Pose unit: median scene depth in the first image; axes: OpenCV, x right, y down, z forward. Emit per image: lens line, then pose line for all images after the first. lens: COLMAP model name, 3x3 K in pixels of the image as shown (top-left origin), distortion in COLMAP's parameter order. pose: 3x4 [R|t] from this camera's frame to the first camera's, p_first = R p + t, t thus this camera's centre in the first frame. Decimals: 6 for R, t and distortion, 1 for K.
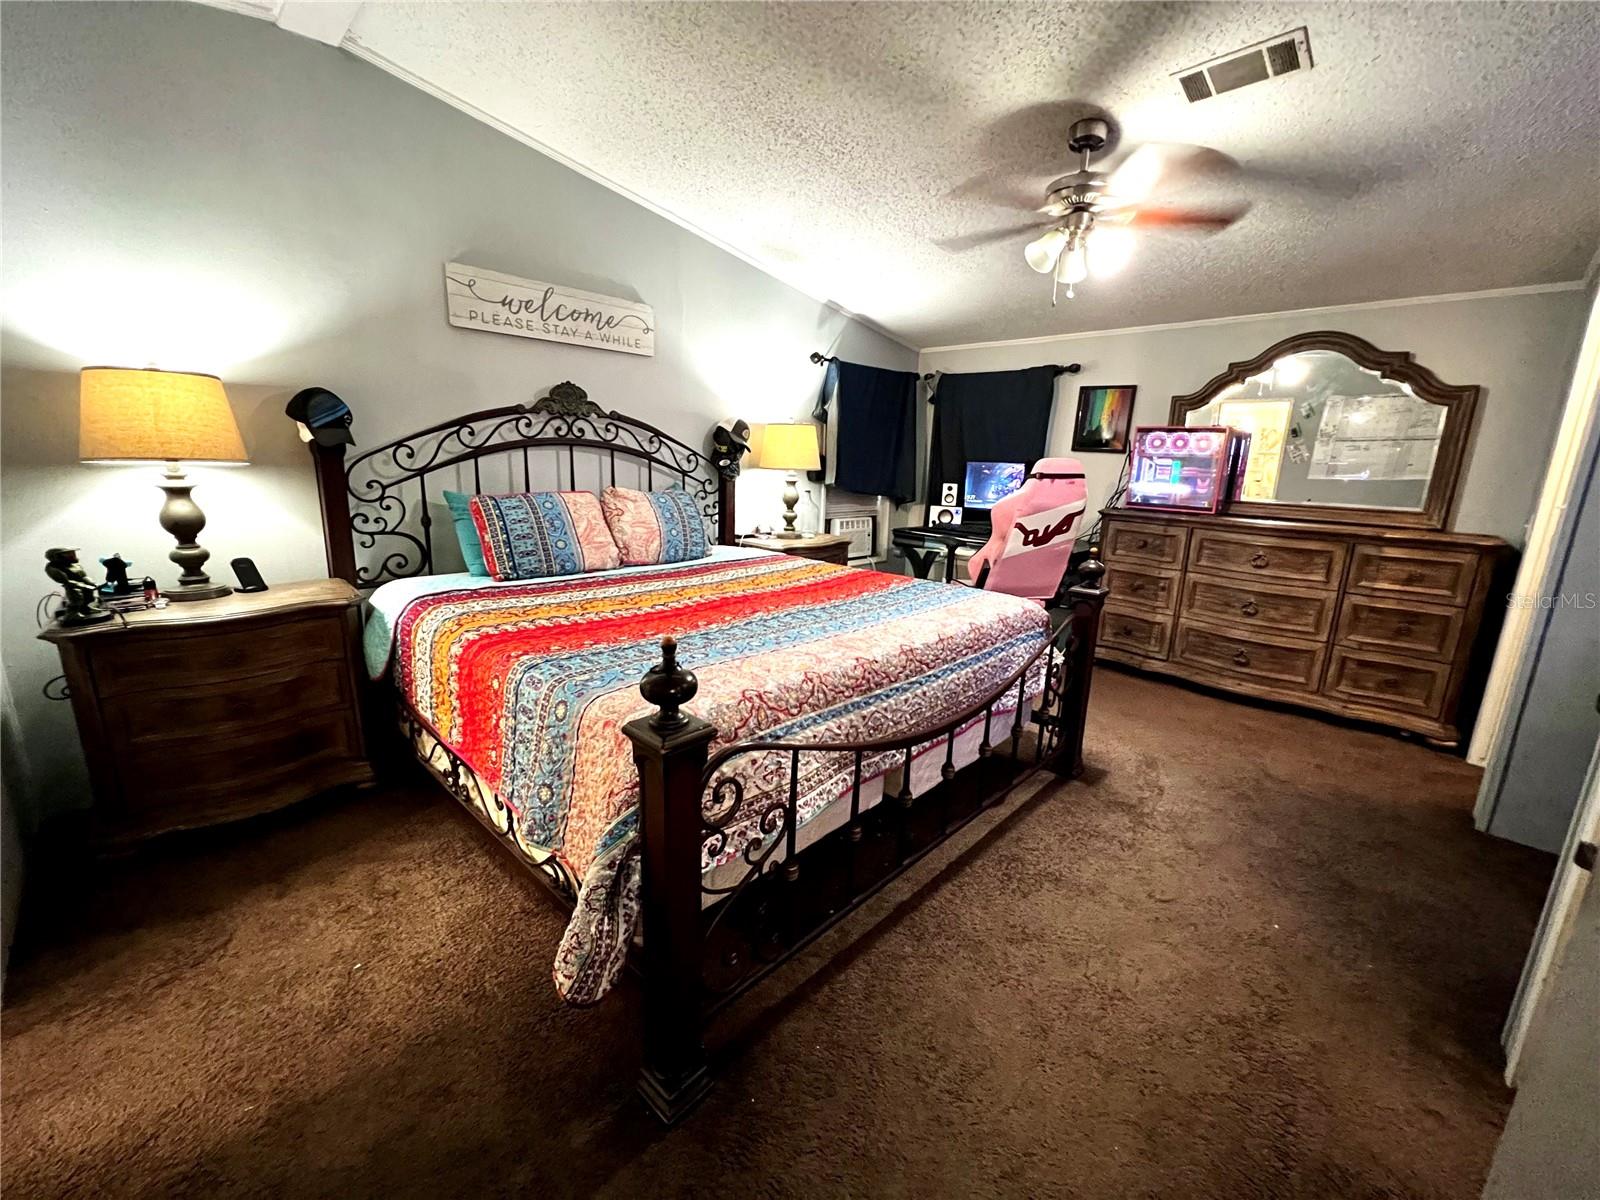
lens RADIAL K [[636.2, 0, 800.0], [0, 636.2, 600.0], [0, 0, 1]] dist [0.000074, 0.000627]
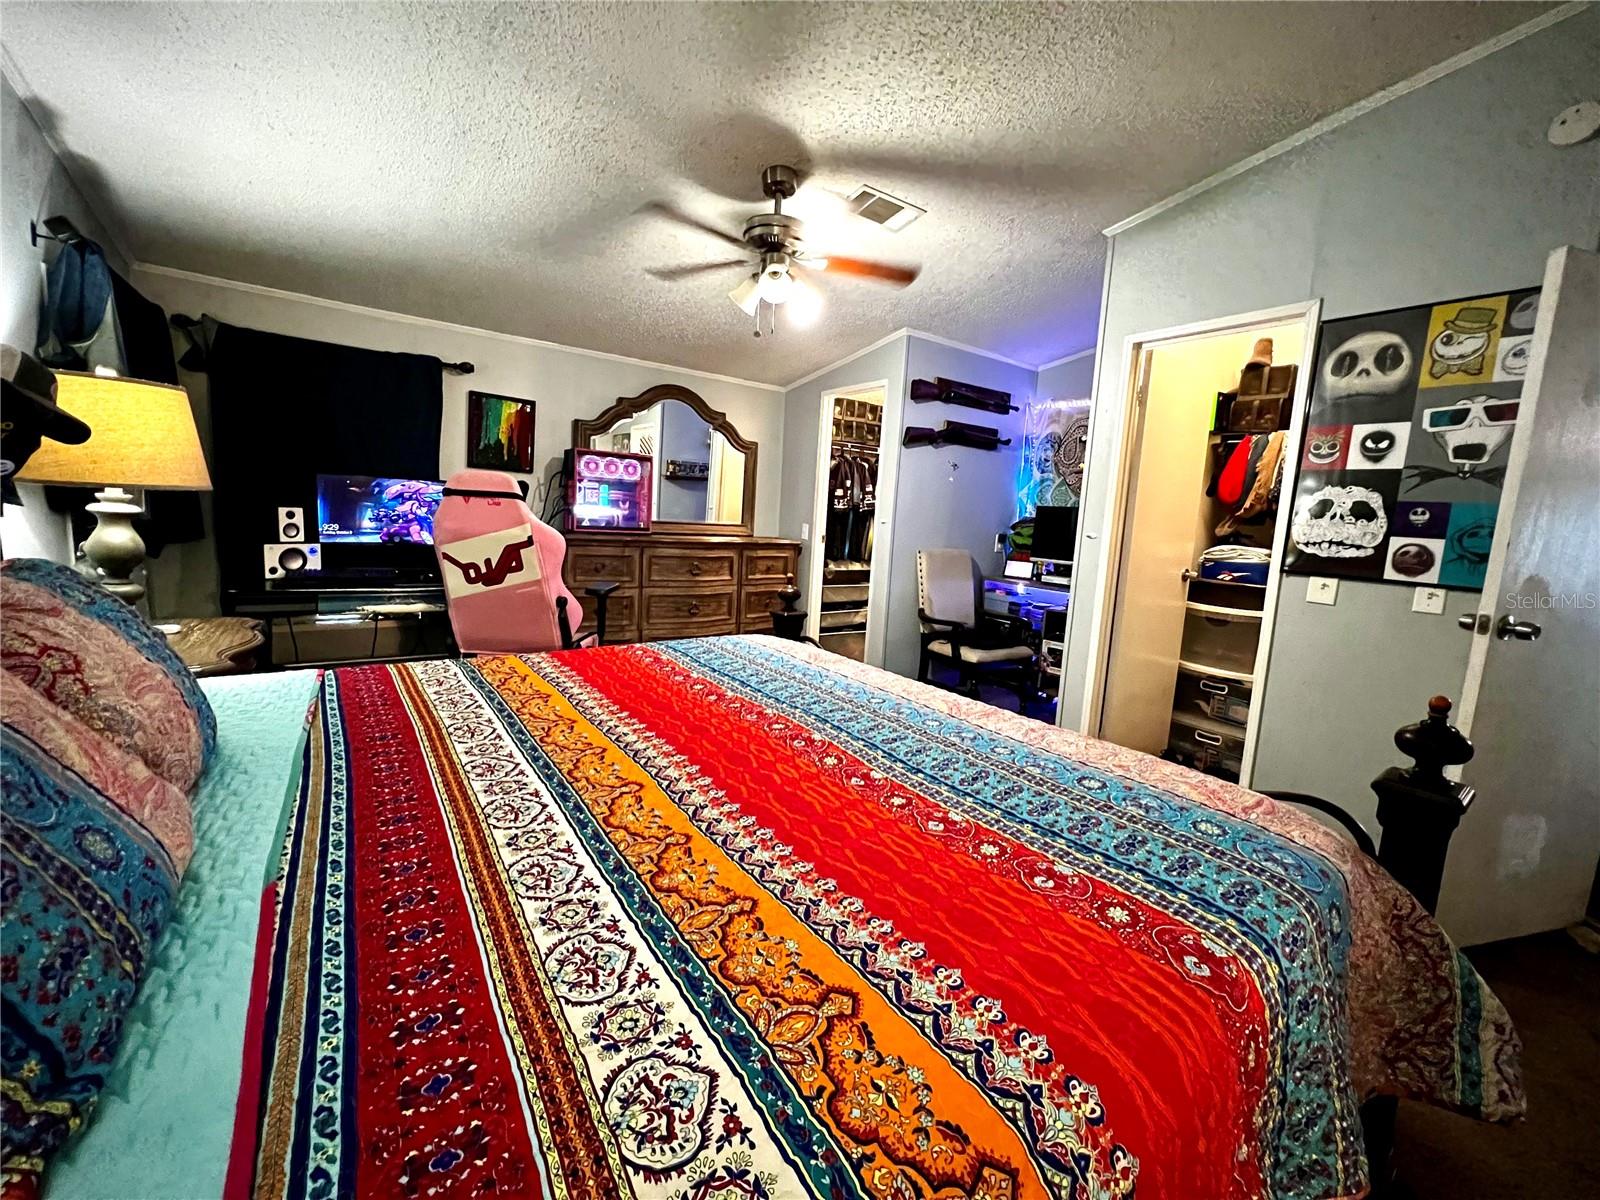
lens RADIAL K [[636.2, 0, 800.0], [0, 636.2, 600.0], [0, 0, 1]] dist [0.000074, 0.000627]
pose [[0.163611, -0.159463, 0.973552, -0.381442], [0.169315, 0.976746, 0.131532, -0.113846], [-0.971887, 0.143316, 0.186806, 0.509914]]
